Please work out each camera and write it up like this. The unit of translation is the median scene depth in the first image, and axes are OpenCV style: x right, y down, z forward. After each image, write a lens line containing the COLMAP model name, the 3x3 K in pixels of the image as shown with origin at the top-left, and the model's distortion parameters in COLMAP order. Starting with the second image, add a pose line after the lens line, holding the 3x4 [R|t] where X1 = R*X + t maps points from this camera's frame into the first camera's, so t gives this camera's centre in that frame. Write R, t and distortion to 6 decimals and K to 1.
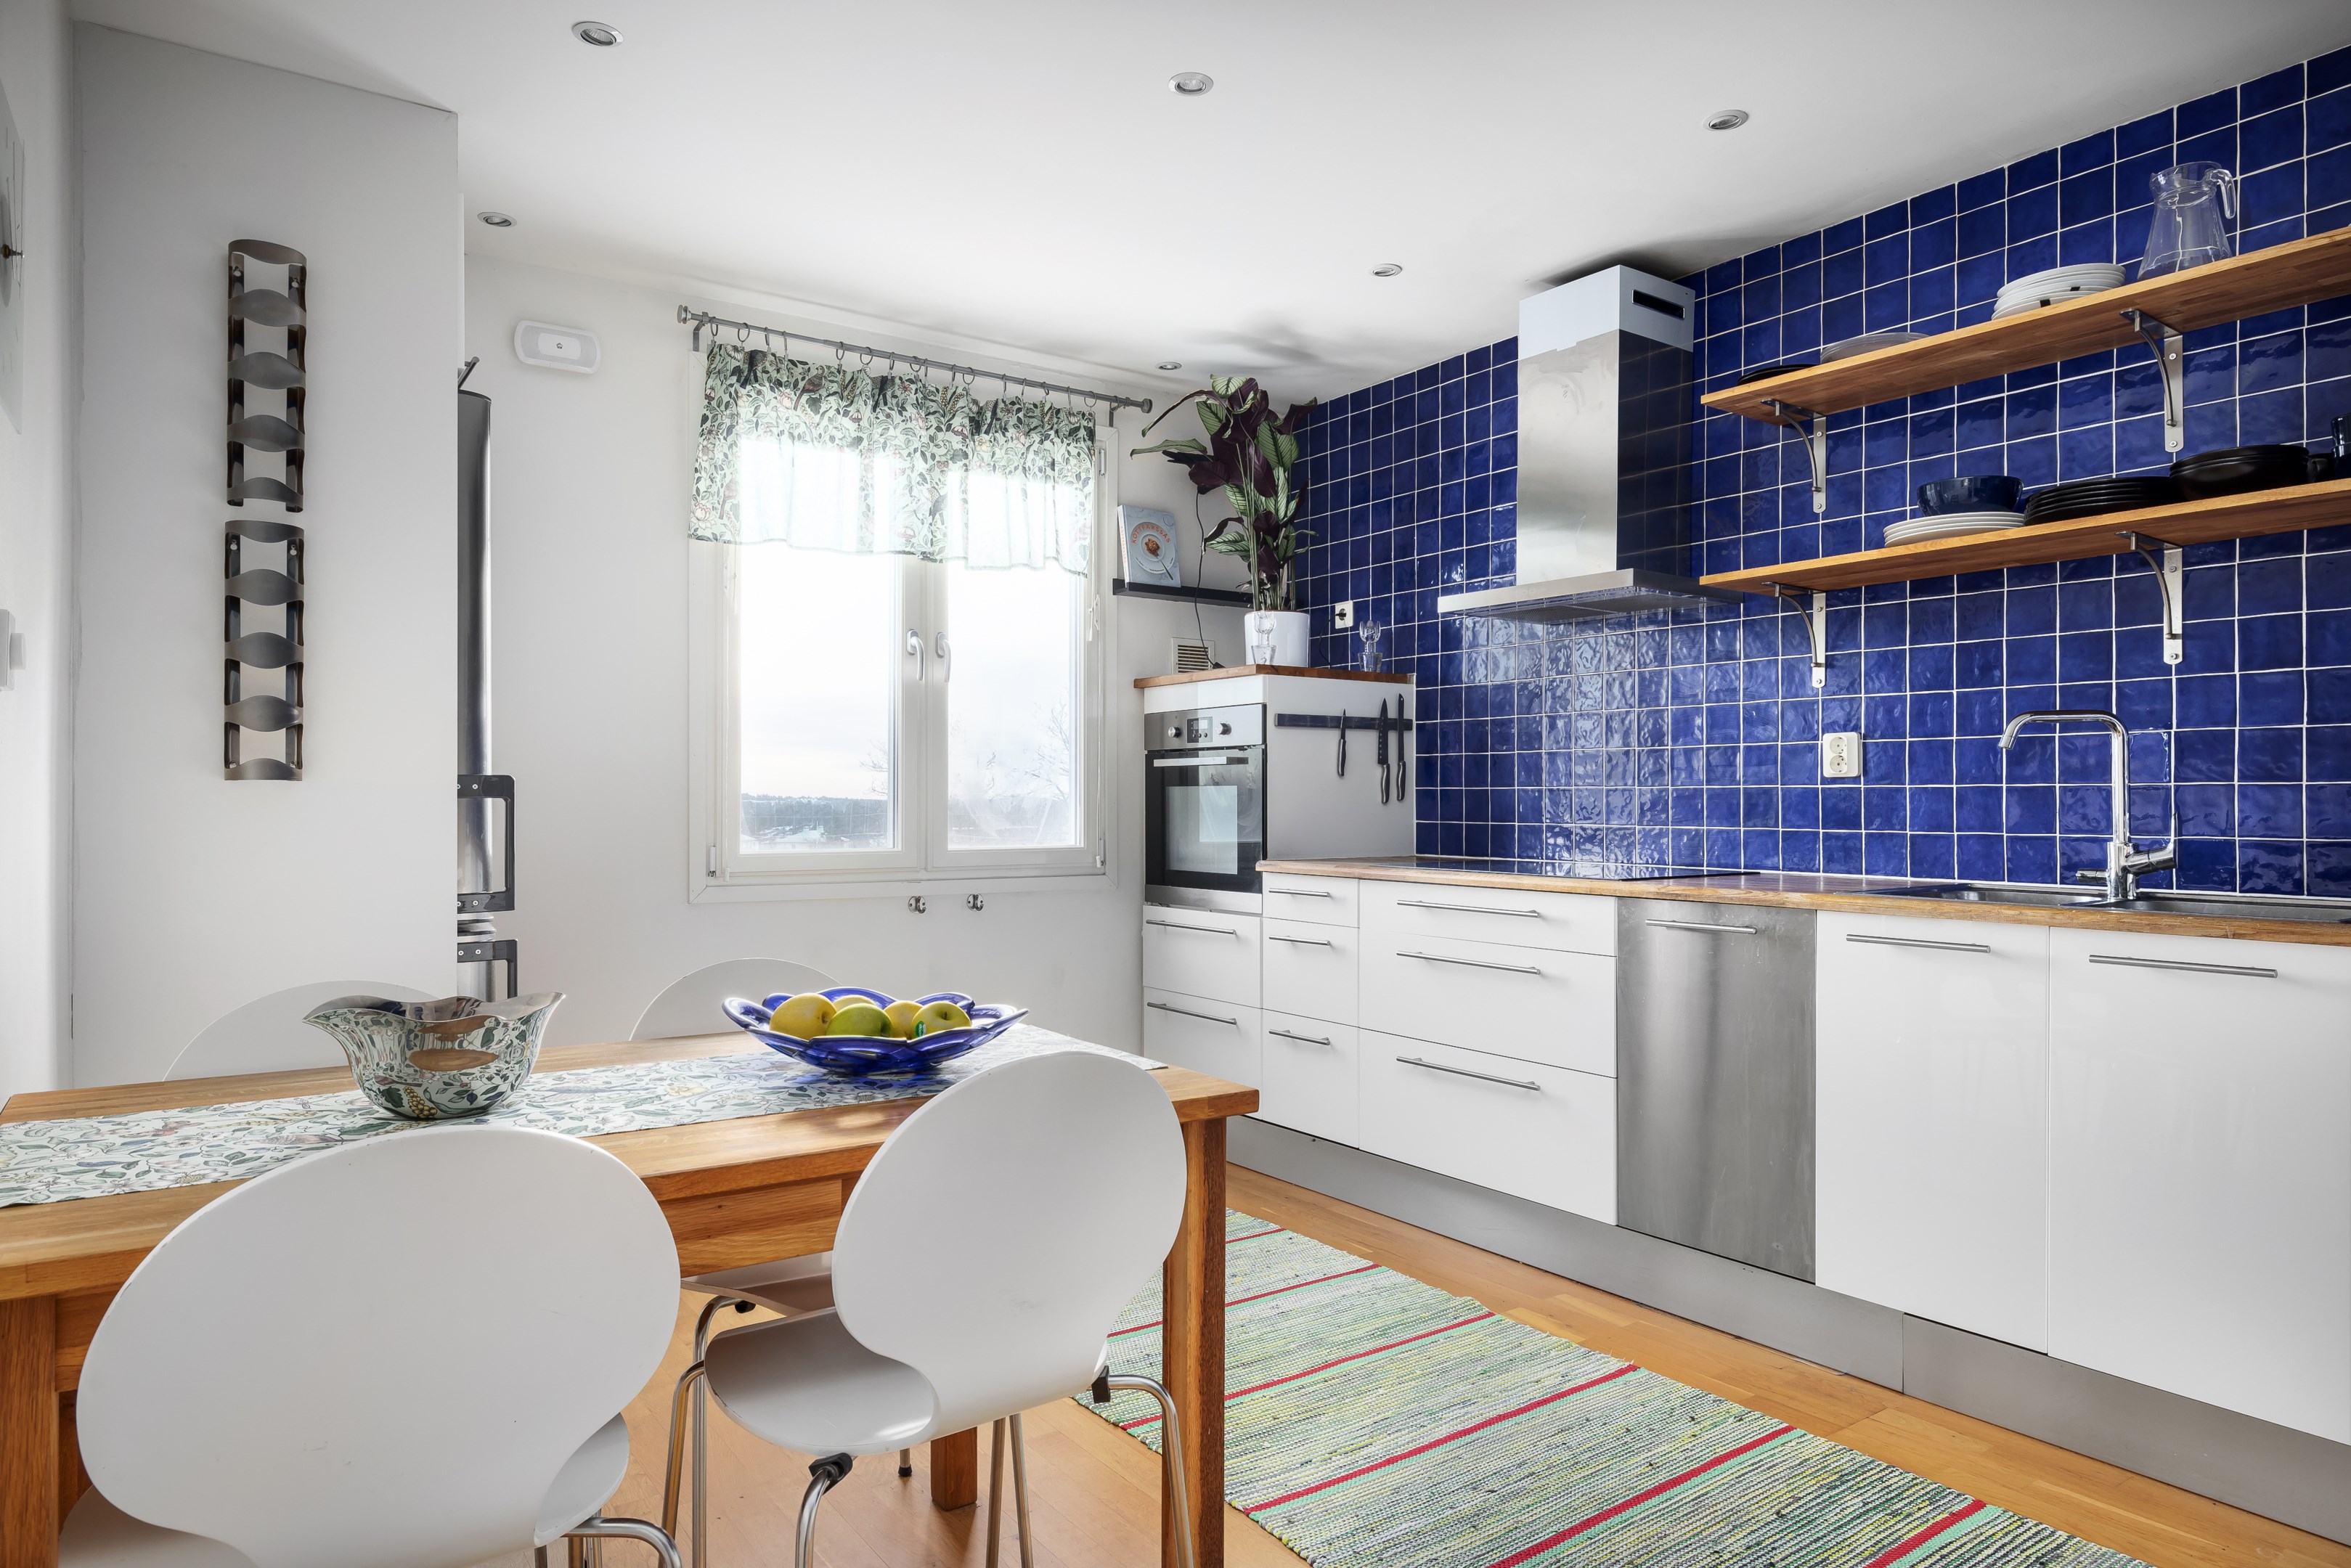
lens RADIAL K [[1409.8, 0, 1181.8], [0, 1409.8, 793.1], [0, 0, 1]] dist [0.000057, 0.000301]
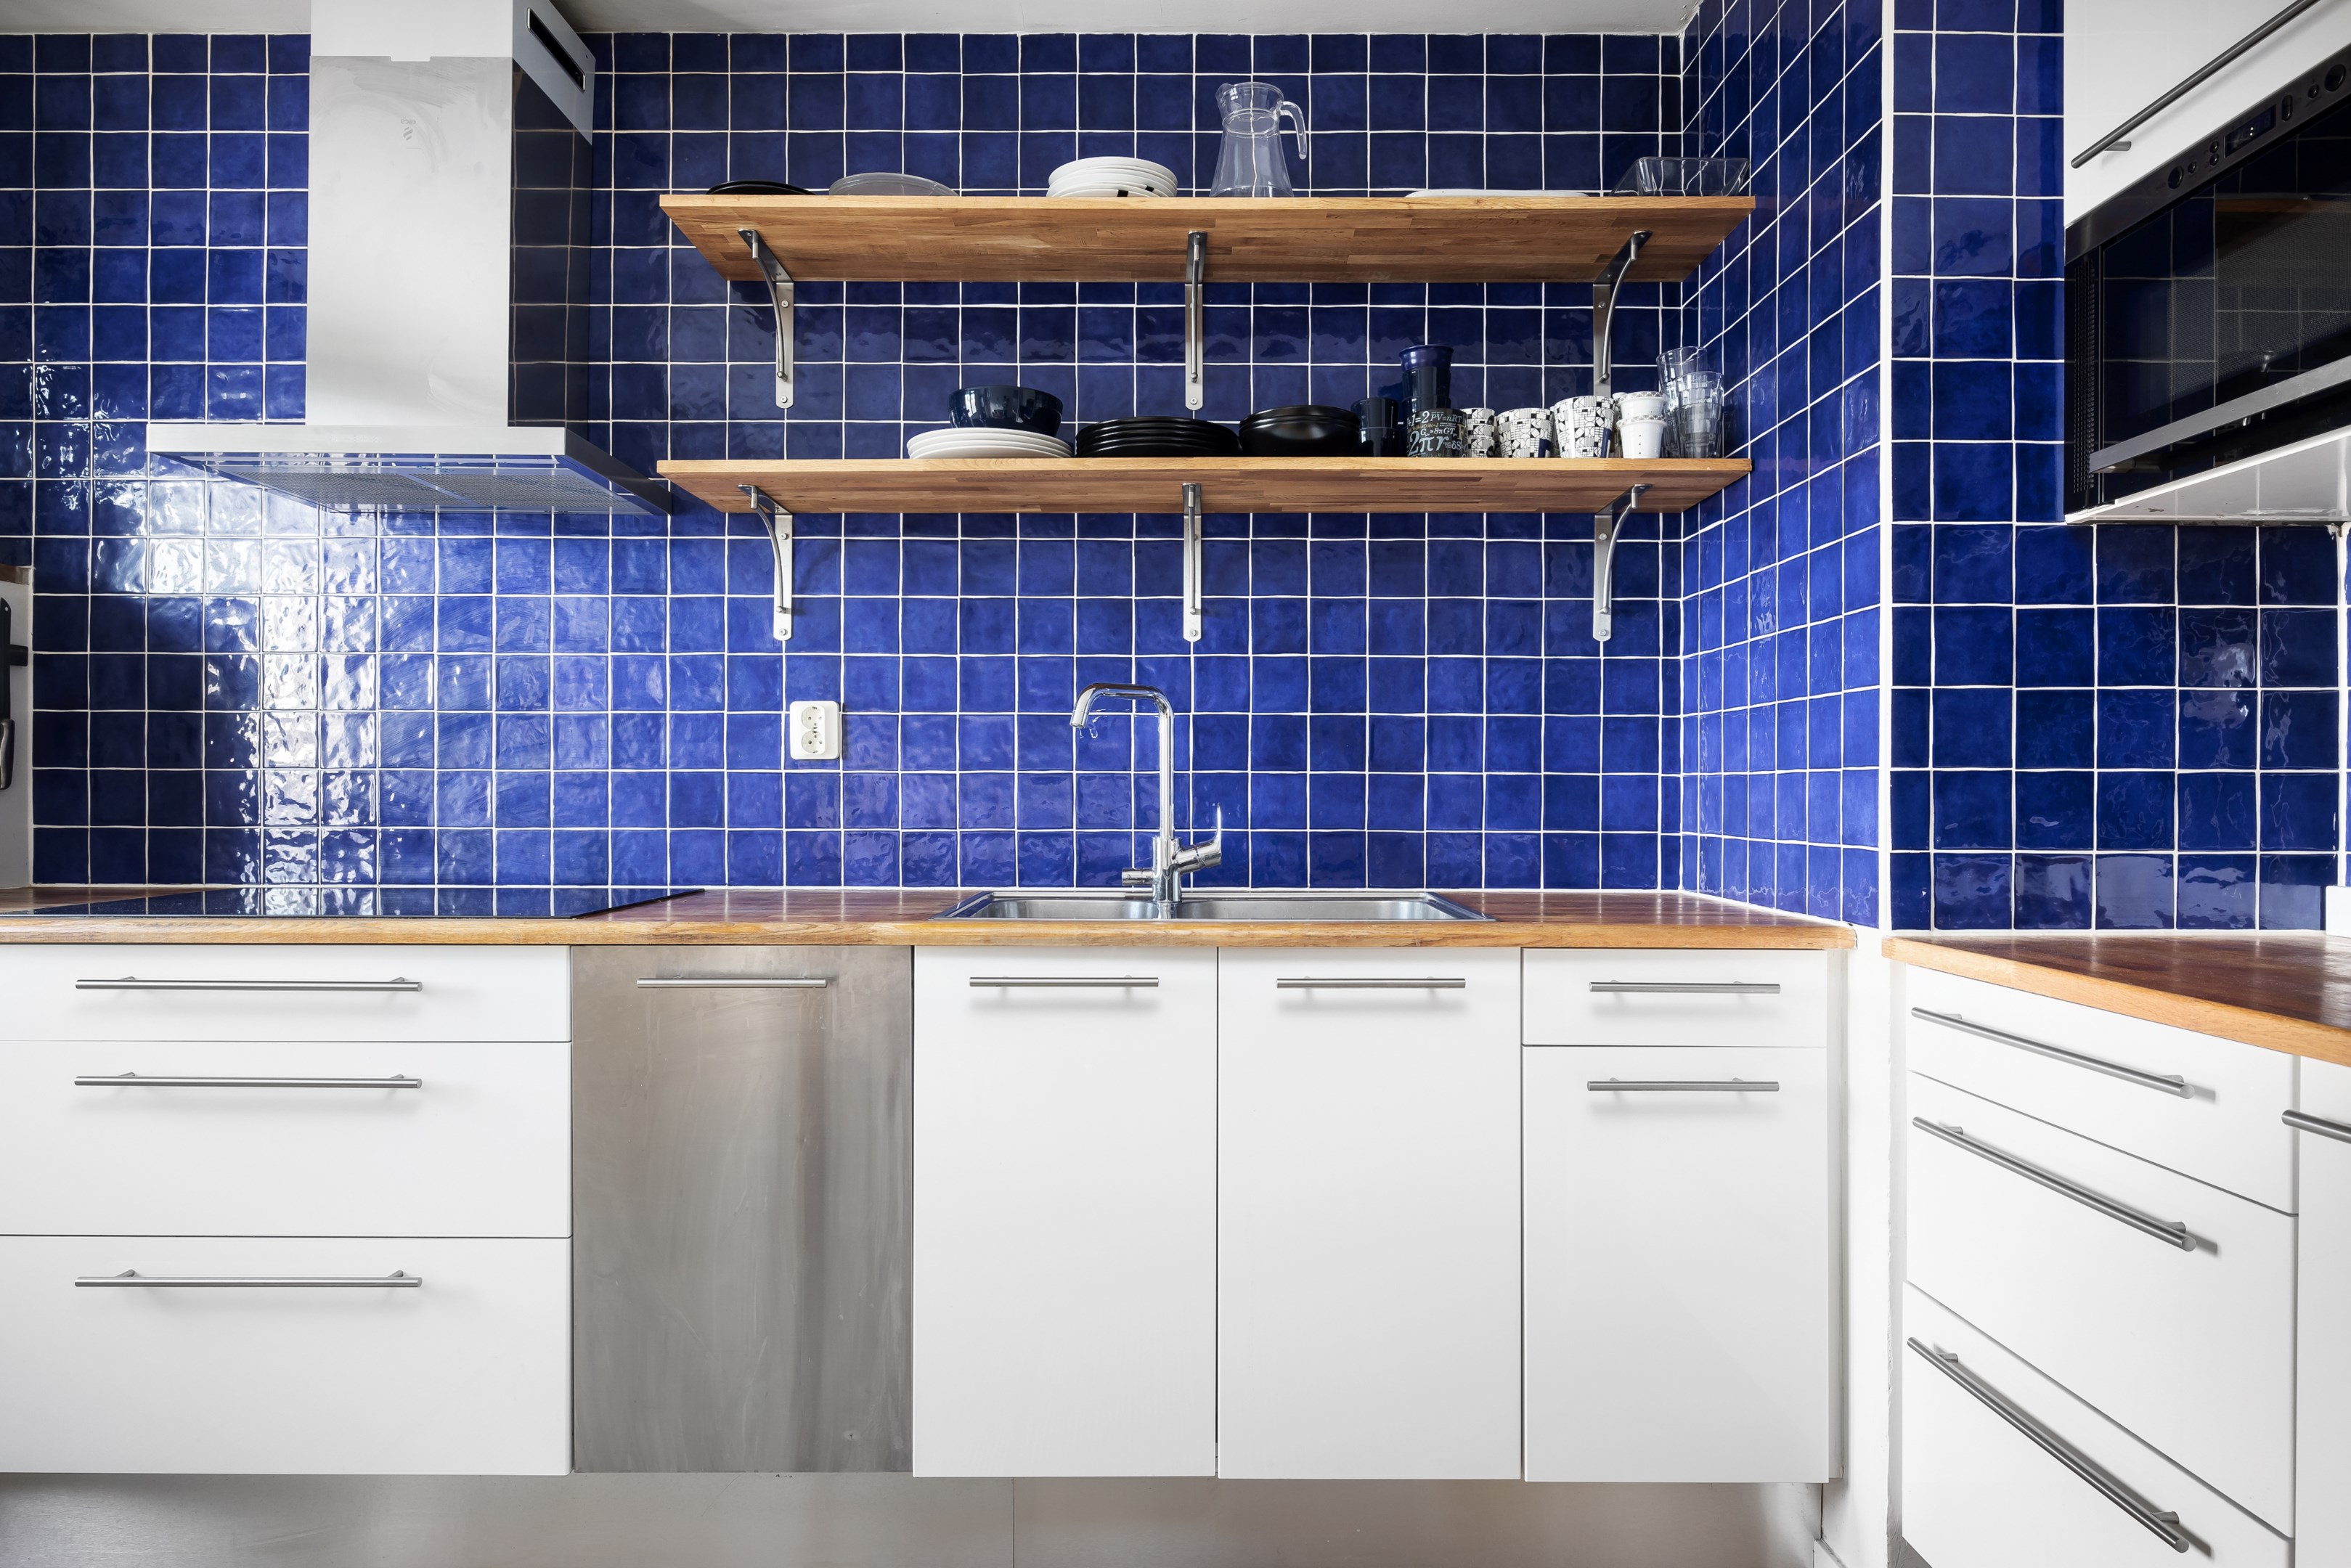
lens RADIAL K [[1409.8, 0, 1181.8], [0, 1409.8, 793.1], [0, 0, 1]] dist [0.000057, 0.000301]
pose [[0.578258, 0.000654, 0.815854, -0.041759], [-0.003755, 0.999991, 0.001860, 0.004725], [-0.815846, -0.004139, 0.578255, 0.415139]]
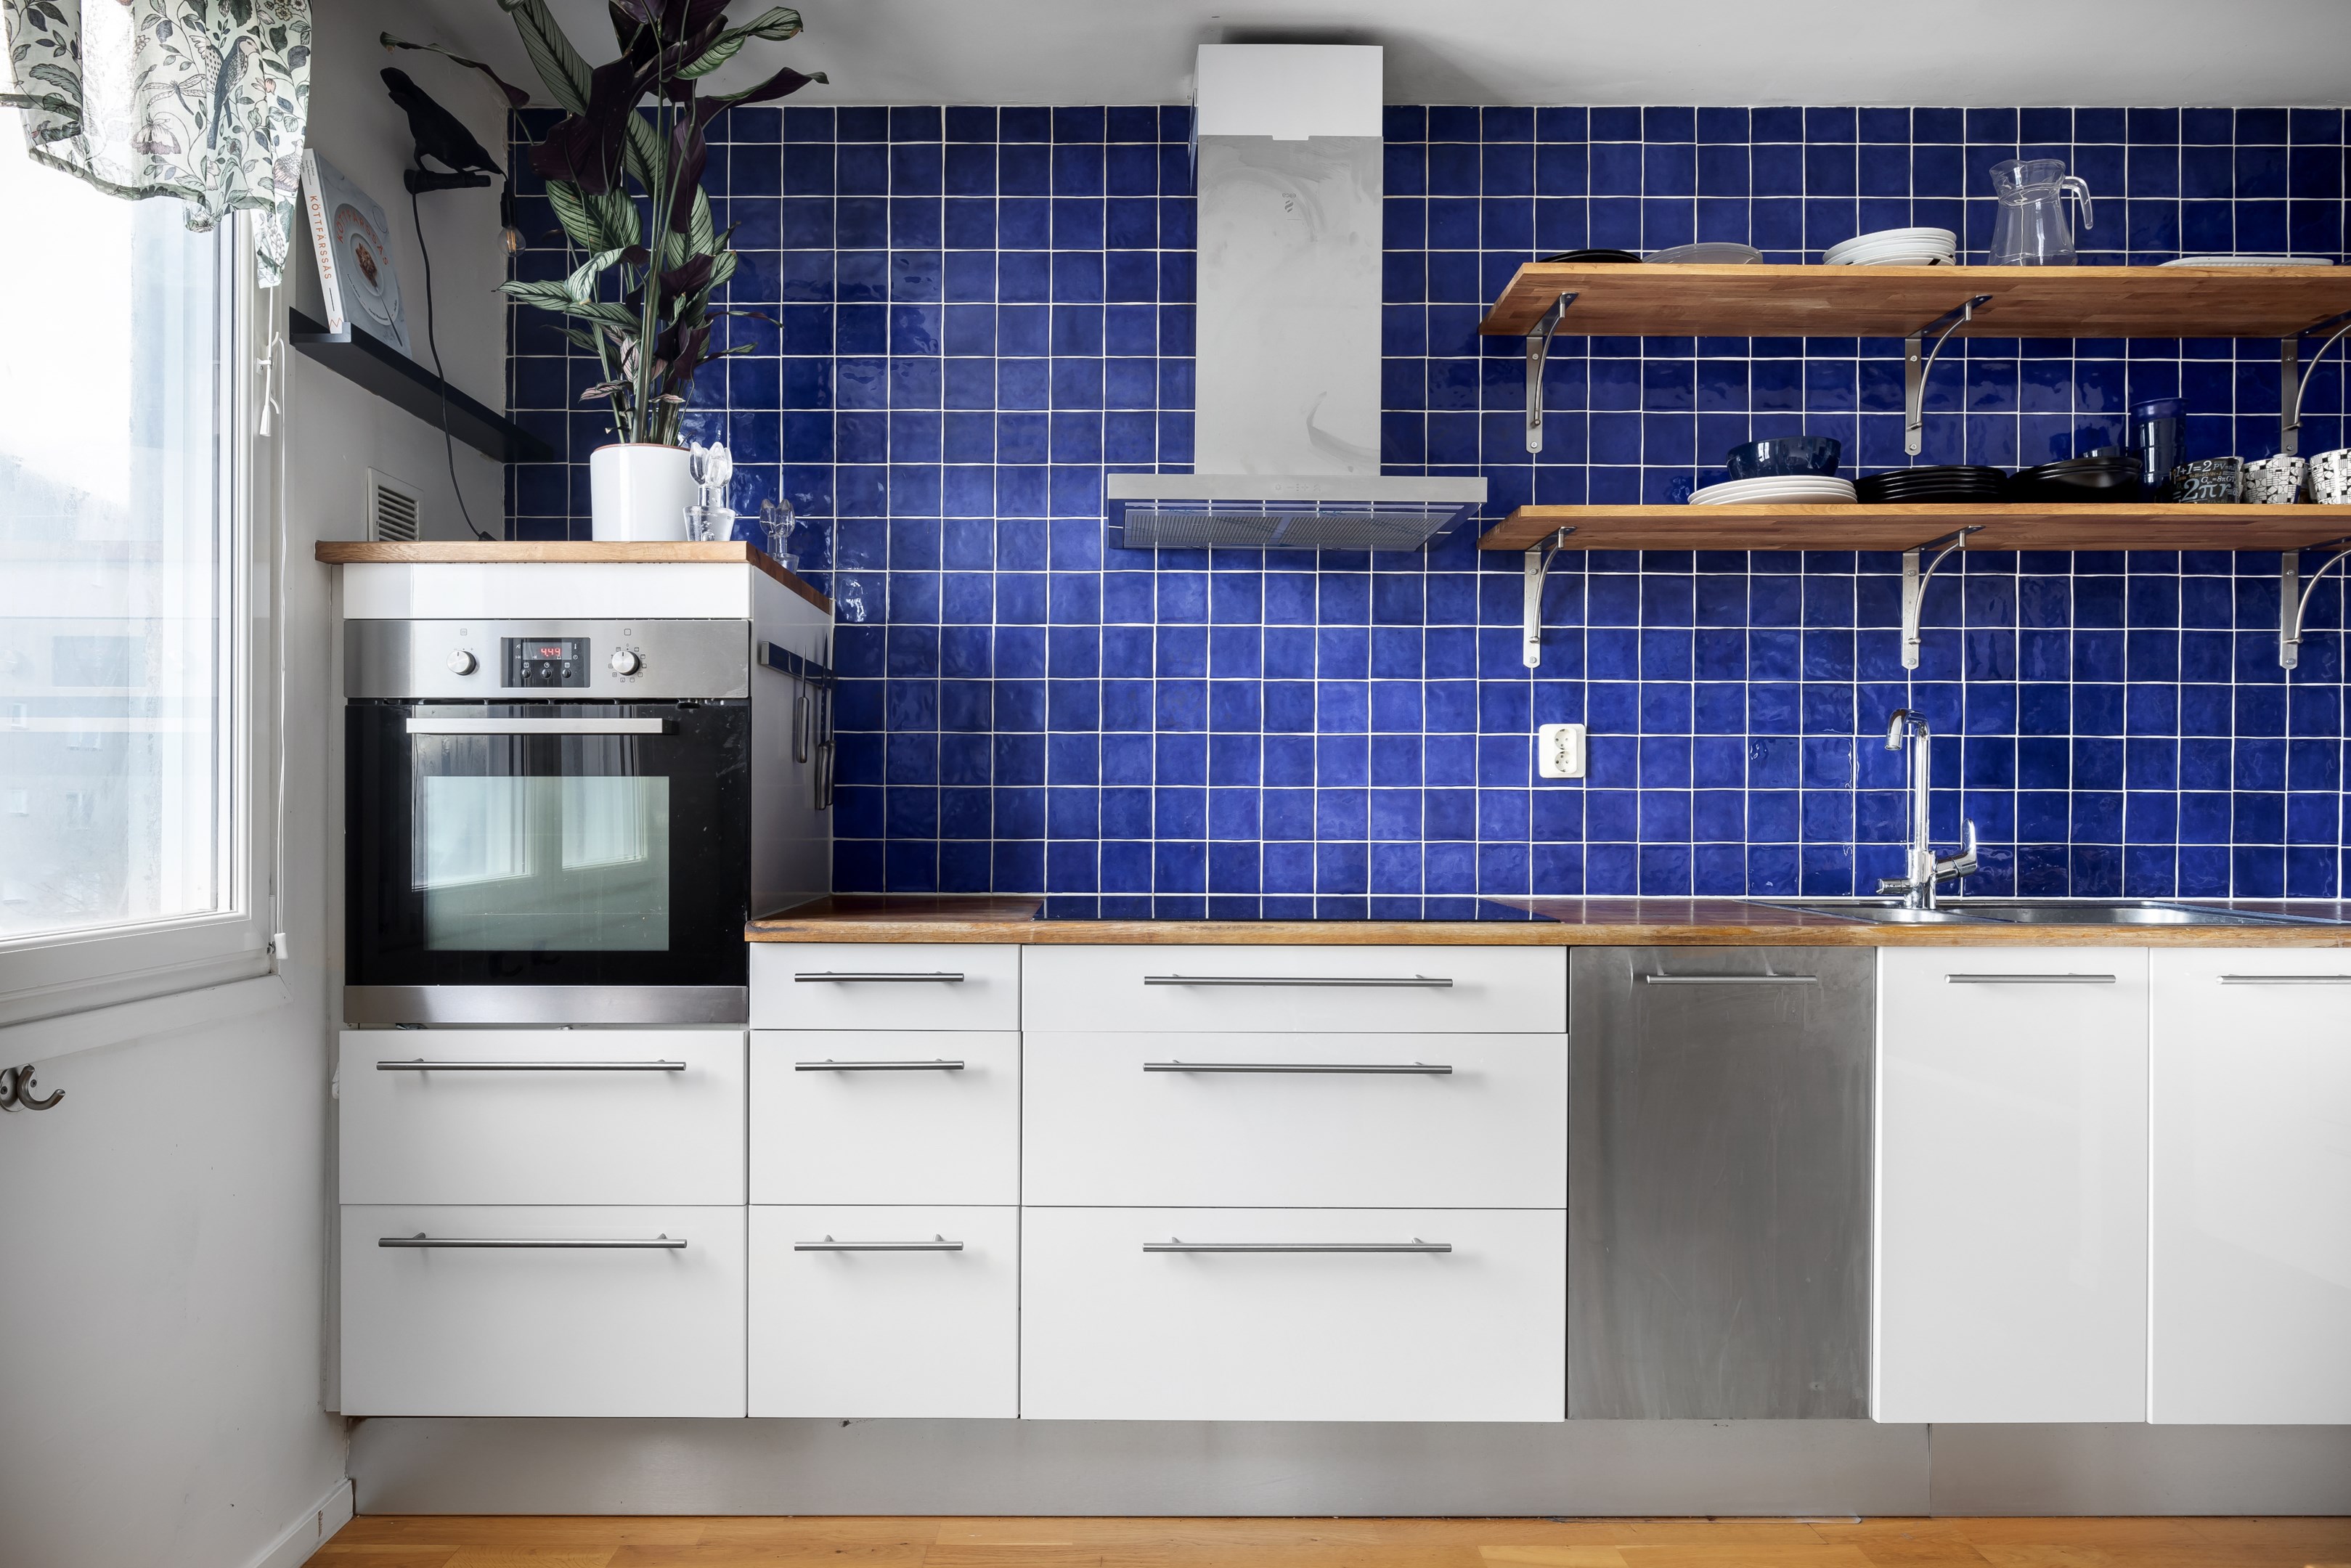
lens RADIAL K [[1427.6, 0, 1118.7], [0, 1427.6, 809.8], [0, 0, 1]] dist [-0.002311, 0.001289]
pose [[0.578502, -0.002134, 0.815678, -0.382540], [-0.004663, 0.999972, 0.005924, 0.003719], [-0.815668, -0.007230, 0.578475, 0.761830]]
